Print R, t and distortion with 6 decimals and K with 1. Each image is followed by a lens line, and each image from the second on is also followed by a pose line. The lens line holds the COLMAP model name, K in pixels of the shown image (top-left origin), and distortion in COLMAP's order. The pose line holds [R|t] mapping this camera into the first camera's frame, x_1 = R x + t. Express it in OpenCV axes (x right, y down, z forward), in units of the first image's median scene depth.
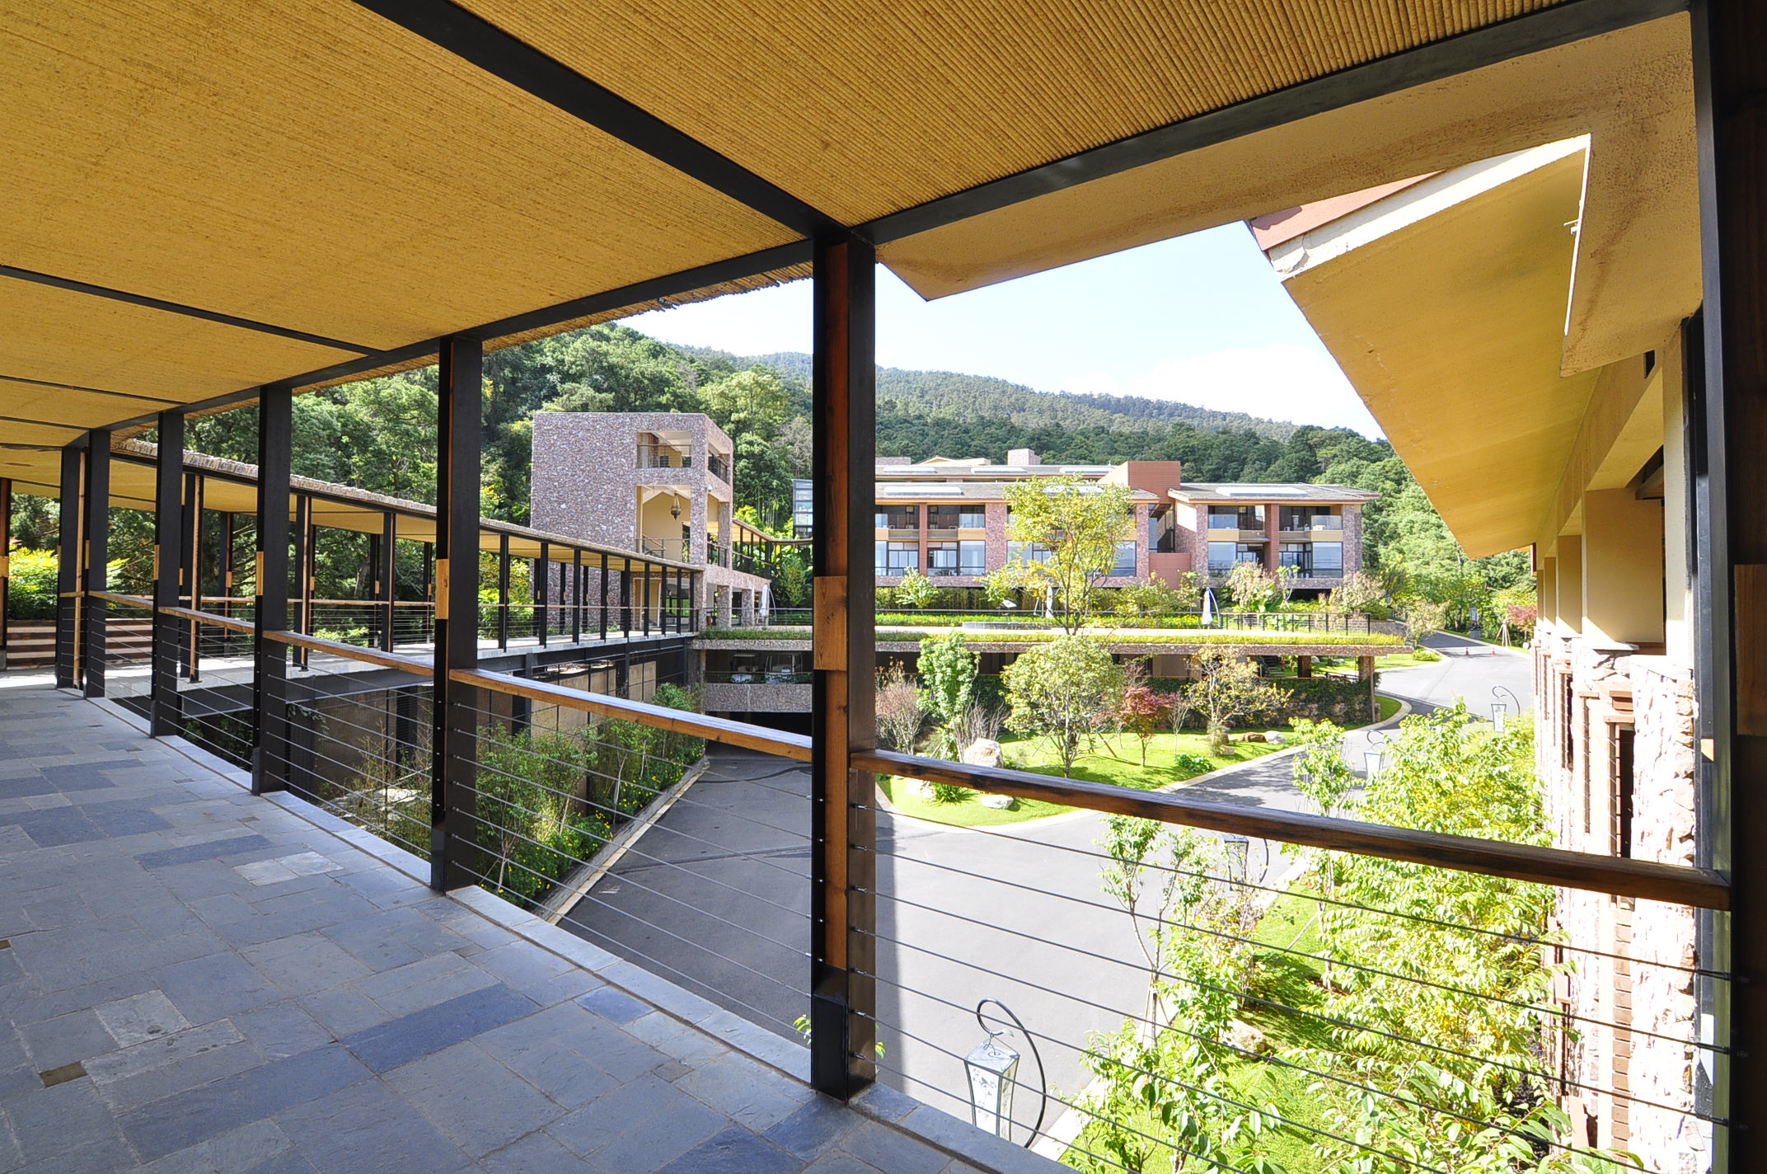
lens RADIAL K [[853.2, 0, 861.9], [0, 853.2, 590.3], [0, 0, 1]] dist [-0.006073, -0.009571]
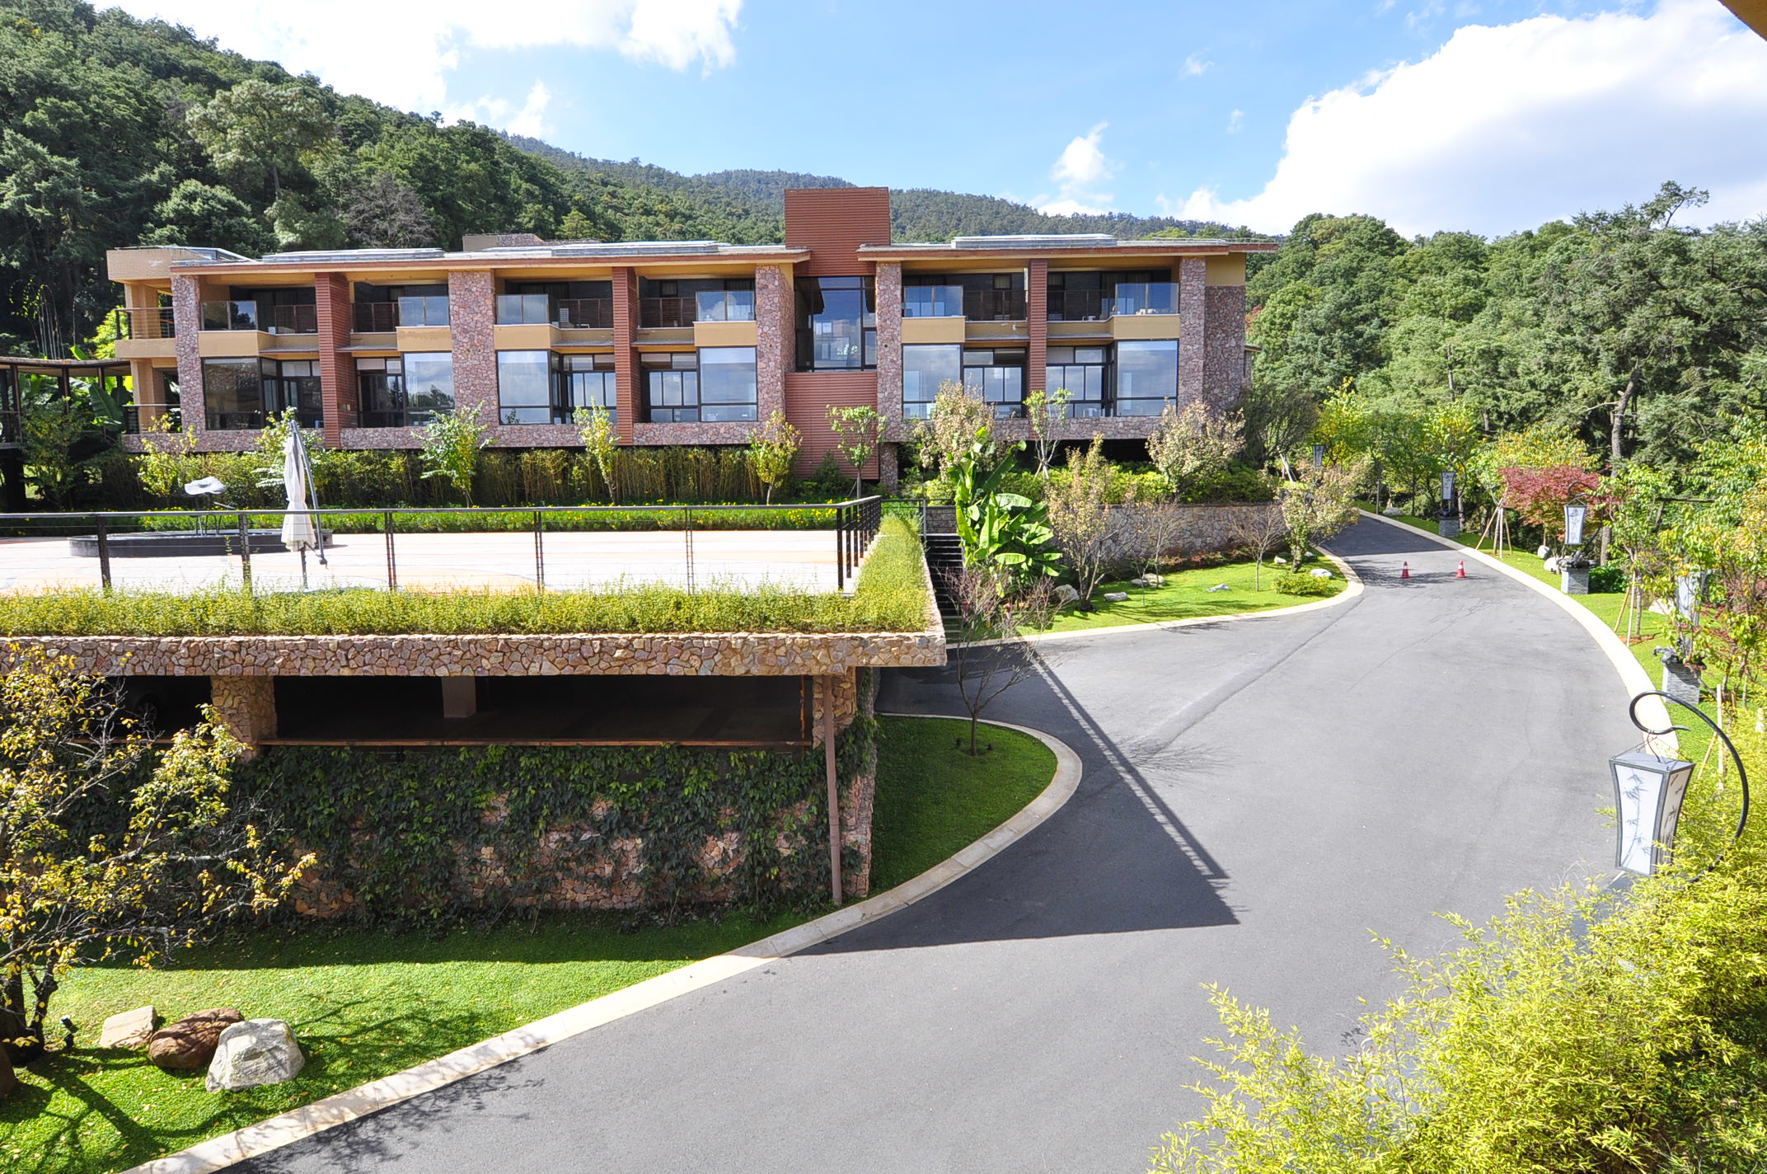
lens RADIAL K [[964.4, 0, 851.8], [0, 964.4, 590.8], [0, 0, 1]] dist [-0.004367, -0.011395]
pose [[0.999818, -0.015524, -0.011065, 0.367550], [0.016861, 0.990939, 0.133251, 0.007684], [0.008896, -0.133413, 0.991021, 0.422129]]
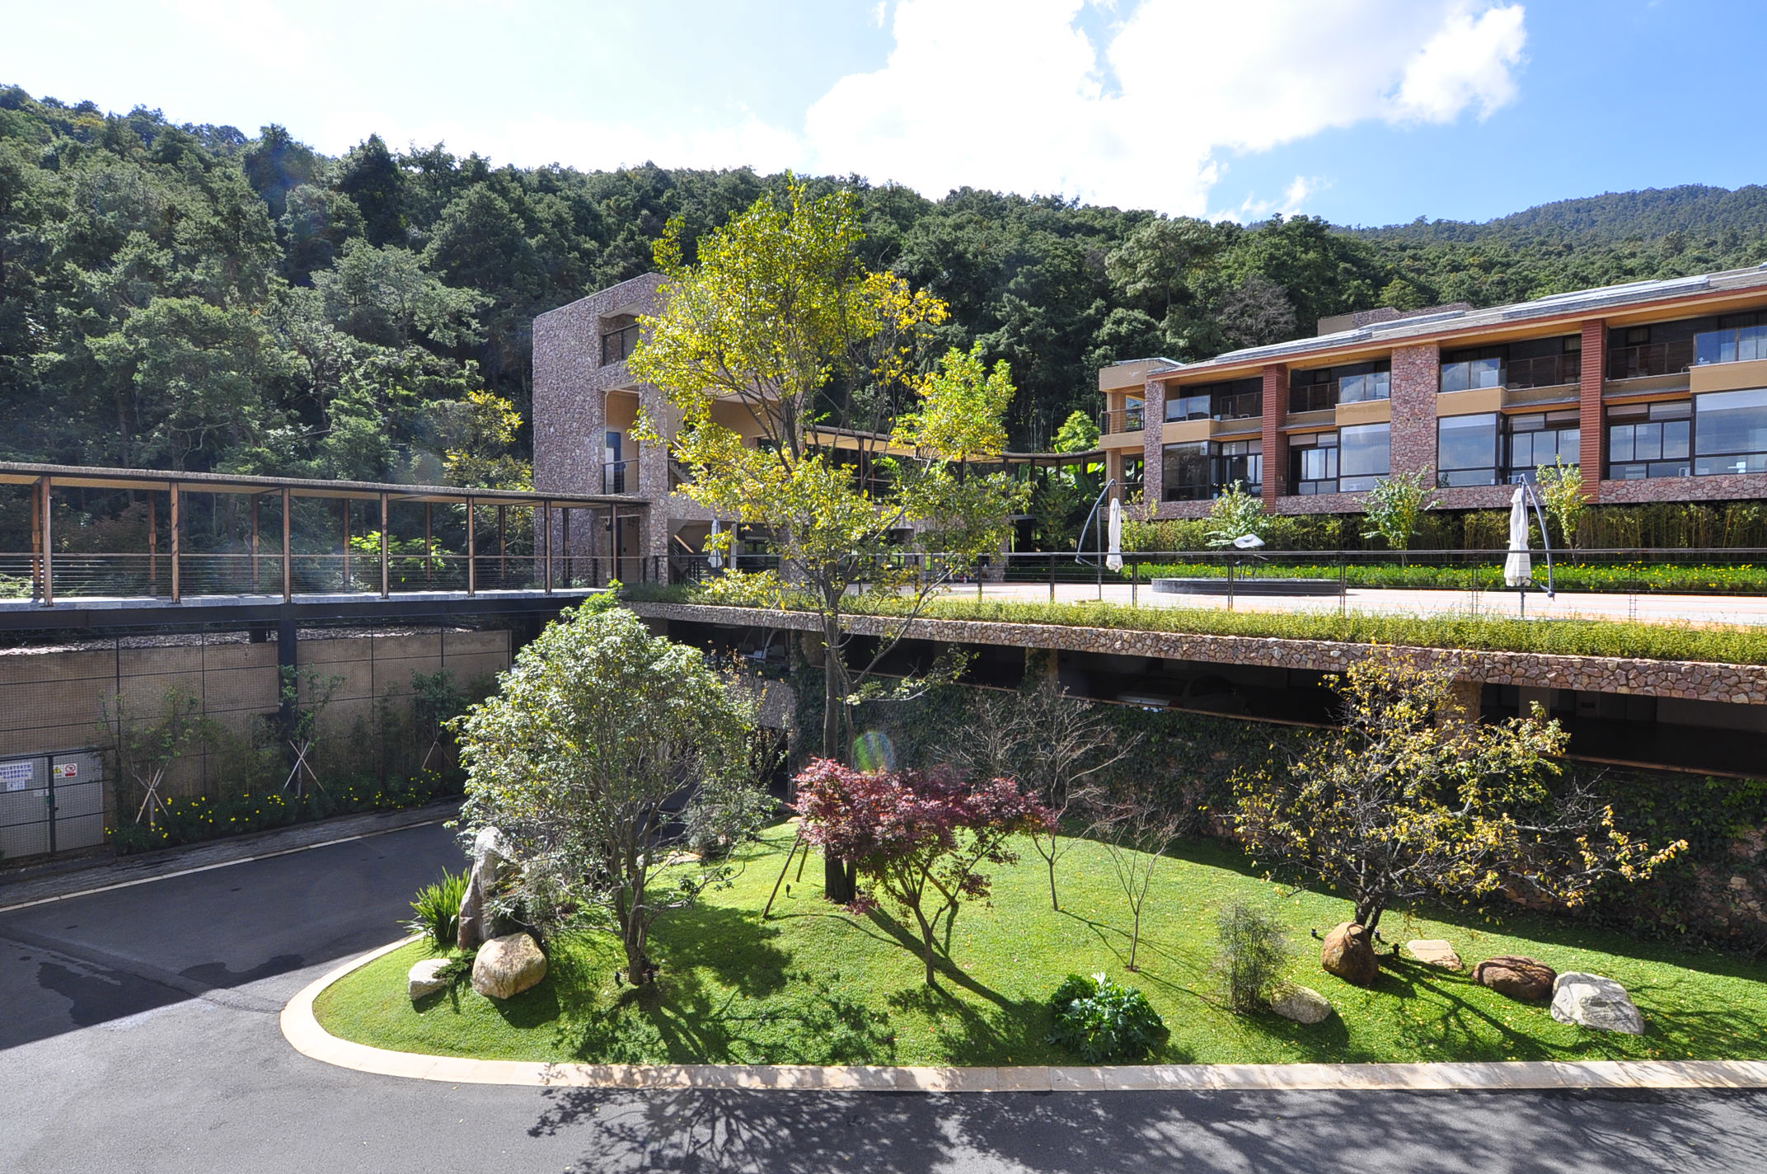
lens RADIAL K [[918.1, 0, 863.1], [0, 918.1, 595.9], [0, 0, 1]] dist [-0.004377, -0.010349]
pose [[0.732896, 0.018735, -0.680083, 0.282973], [0.022302, 0.998422, 0.051539, 0.011864], [0.679975, -0.052940, 0.731321, 0.349452]]
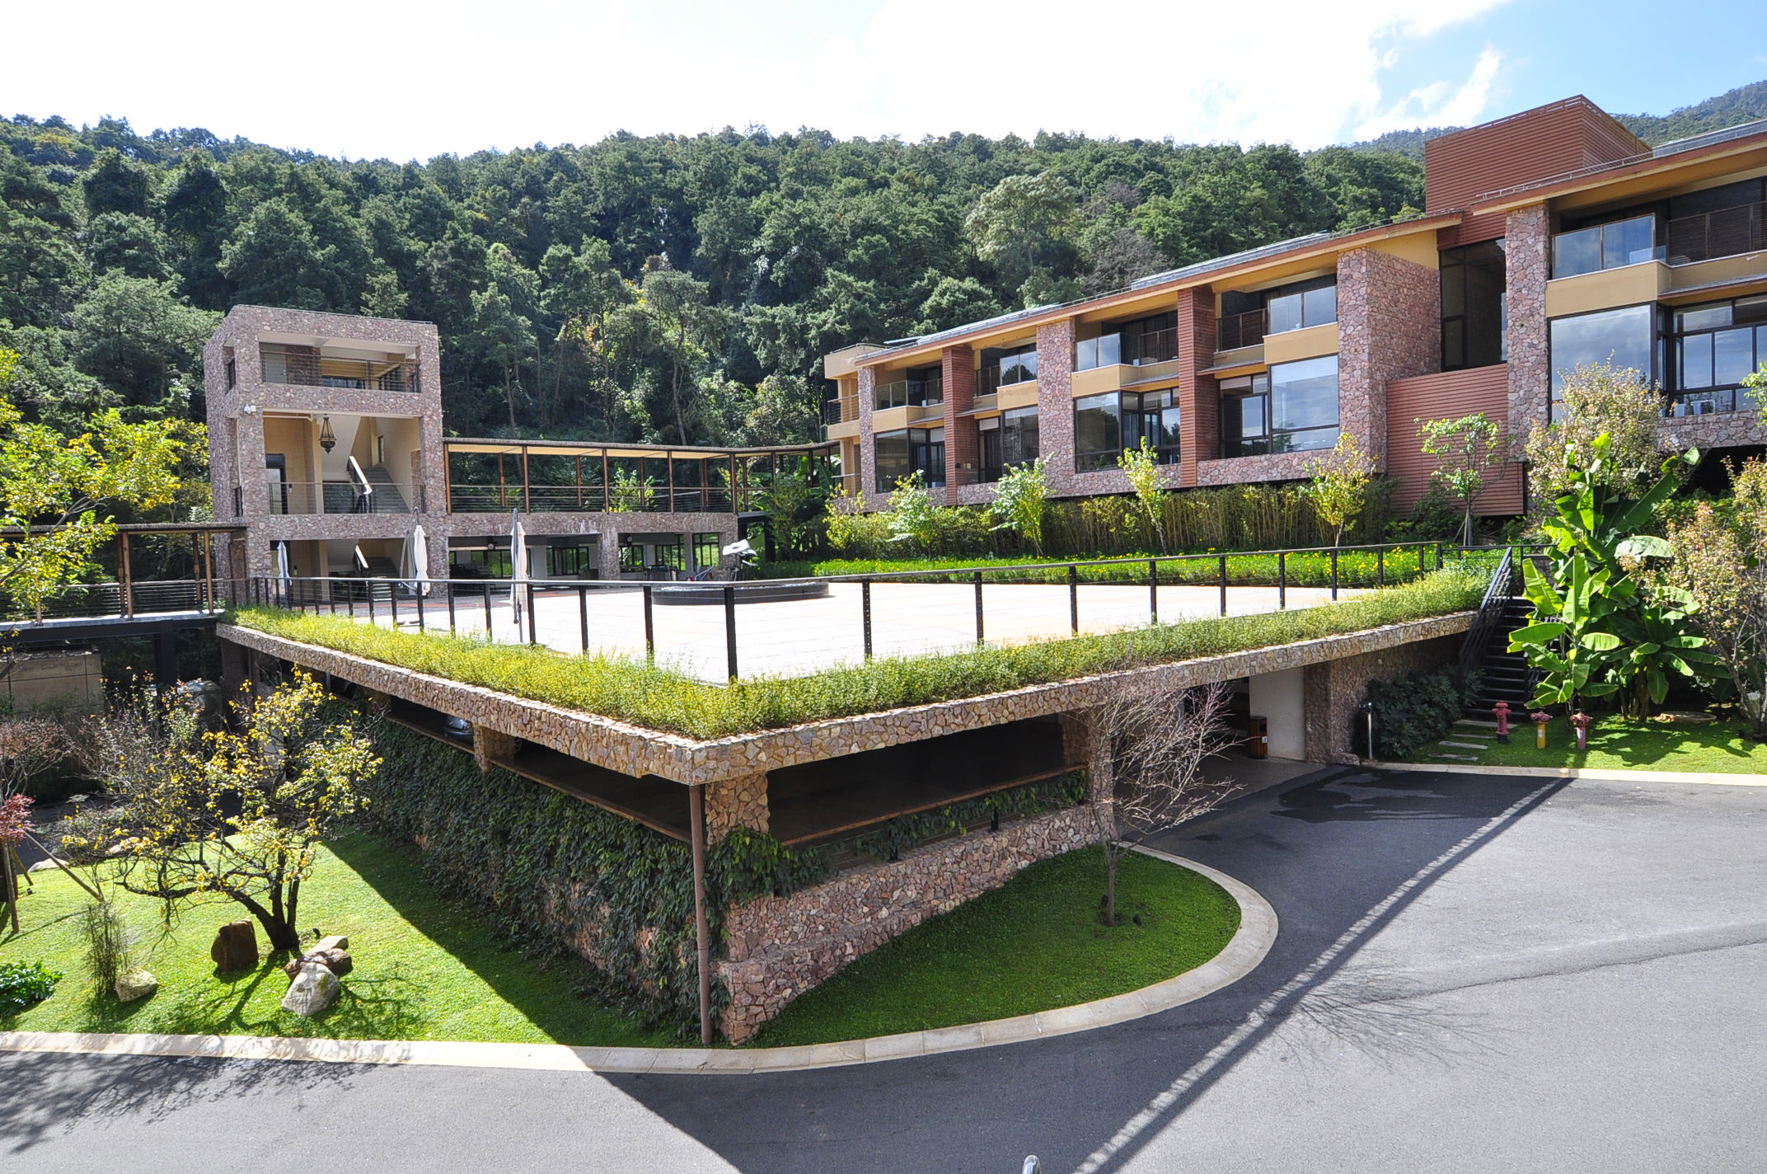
lens RADIAL K [[1015.8, 0, 883.5], [0, 1015.8, 587.0], [0, 0, 1]] dist [-0.000354, -0.013401]
pose [[0.662205, 0.000774, -0.749322, 0.514659], [0.061539, 0.996565, 0.055414, 0.008857], [0.746791, -0.082808, 0.659883, 0.518442]]
